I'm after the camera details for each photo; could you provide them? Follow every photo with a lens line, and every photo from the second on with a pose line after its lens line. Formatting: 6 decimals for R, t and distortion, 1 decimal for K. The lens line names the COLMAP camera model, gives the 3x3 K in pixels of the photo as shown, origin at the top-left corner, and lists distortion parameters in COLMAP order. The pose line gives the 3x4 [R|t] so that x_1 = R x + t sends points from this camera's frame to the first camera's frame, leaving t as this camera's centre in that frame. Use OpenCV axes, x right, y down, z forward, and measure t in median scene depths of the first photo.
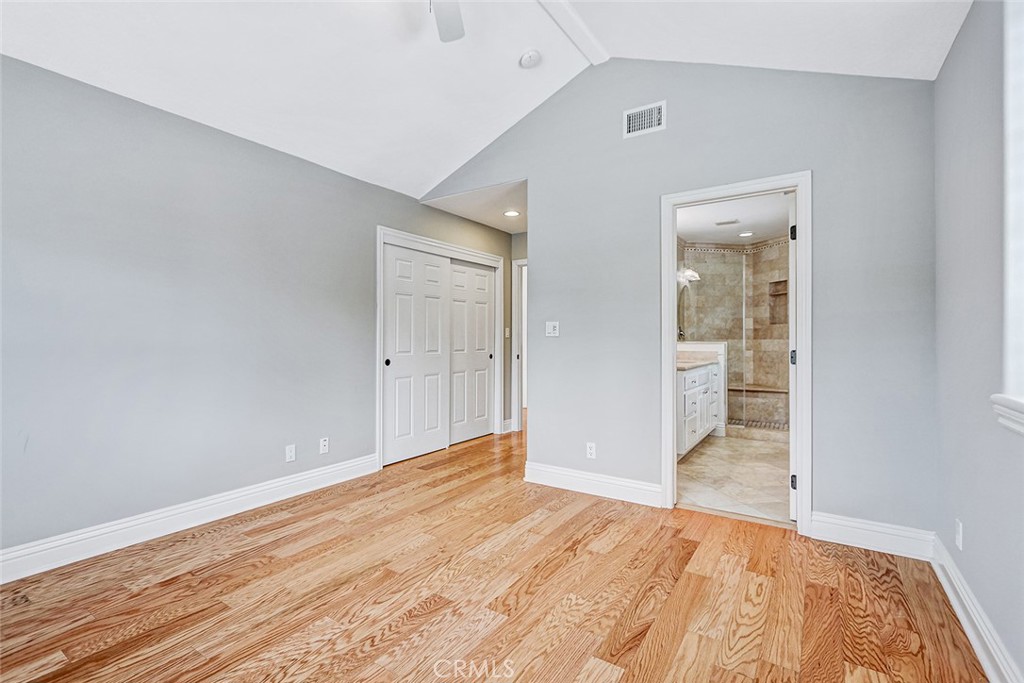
lens RADIAL K [[469.3, 0, 507.3], [0, 469.3, 336.0], [0, 0, 1]] dist [-0.008433, 0.001290]
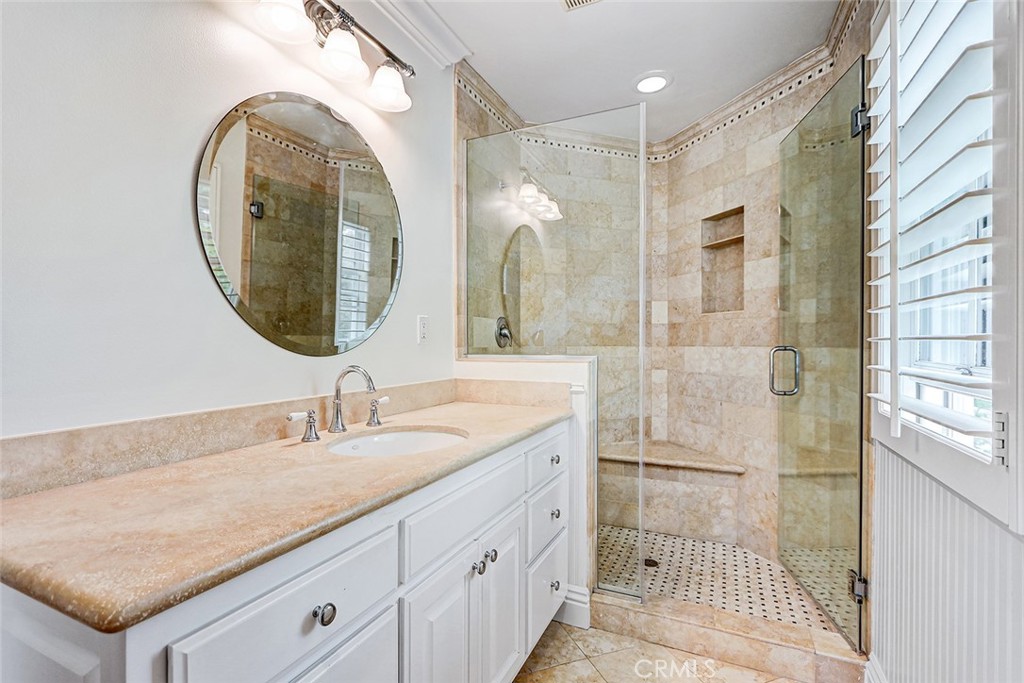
lens RADIAL K [[469.3, 0, 514.3], [0, 469.3, 341.9], [0, 0, 1]] dist [-0.008433, 0.001290]
pose [[0.986997, 0.000998, 0.160736, 0.310652], [-0.002506, 0.999955, 0.009182, -0.001146], [-0.160720, -0.009465, 0.986955, 0.585106]]
